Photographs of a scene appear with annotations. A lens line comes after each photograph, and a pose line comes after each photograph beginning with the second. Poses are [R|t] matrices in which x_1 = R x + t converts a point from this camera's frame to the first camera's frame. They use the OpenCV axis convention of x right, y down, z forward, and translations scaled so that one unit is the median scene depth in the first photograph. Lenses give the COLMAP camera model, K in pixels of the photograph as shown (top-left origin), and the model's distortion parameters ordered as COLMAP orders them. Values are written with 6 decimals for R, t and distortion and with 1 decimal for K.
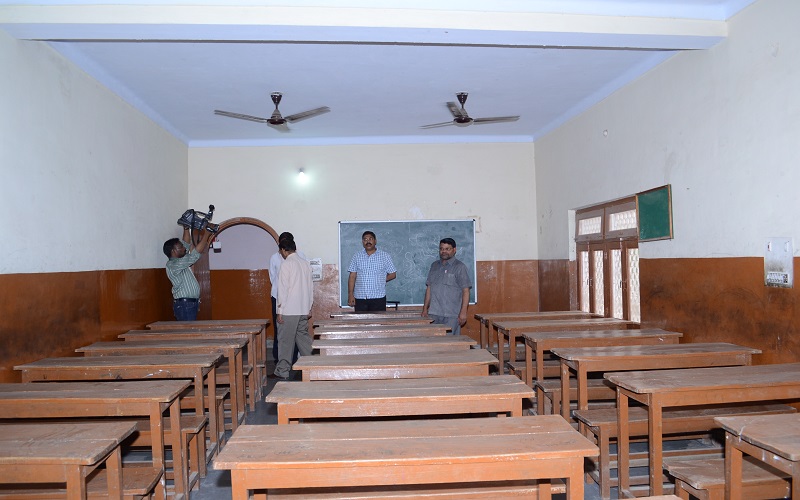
lens RADIAL K [[646.0, 0, 400.0], [0, 646.0, 250.0], [0, 0, 1]] dist [-0.100786, 0.001358]
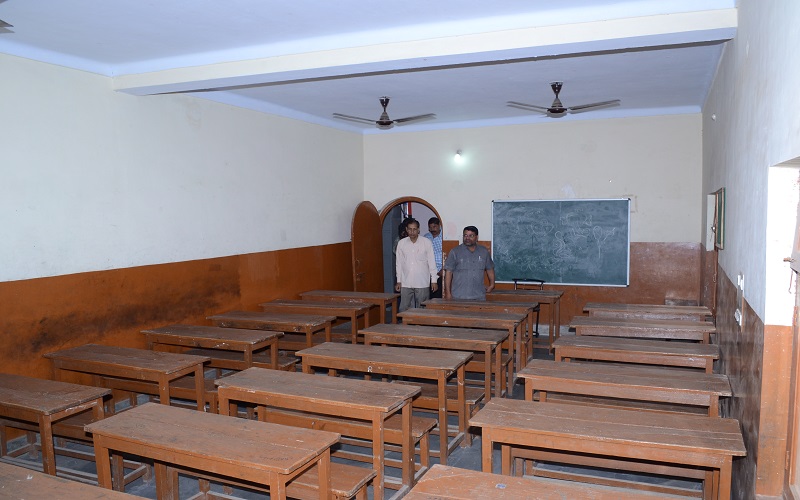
lens RADIAL K [[646.0, 0, 400.0], [0, 646.0, 250.0], [0, 0, 1]] dist [-0.100786, 0.001358]
pose [[0.884245, 0.038499, -0.465434, 0.262054], [0.002822, 0.996138, 0.087759, -0.056377], [0.467015, -0.078914, 0.880721, 0.004086]]
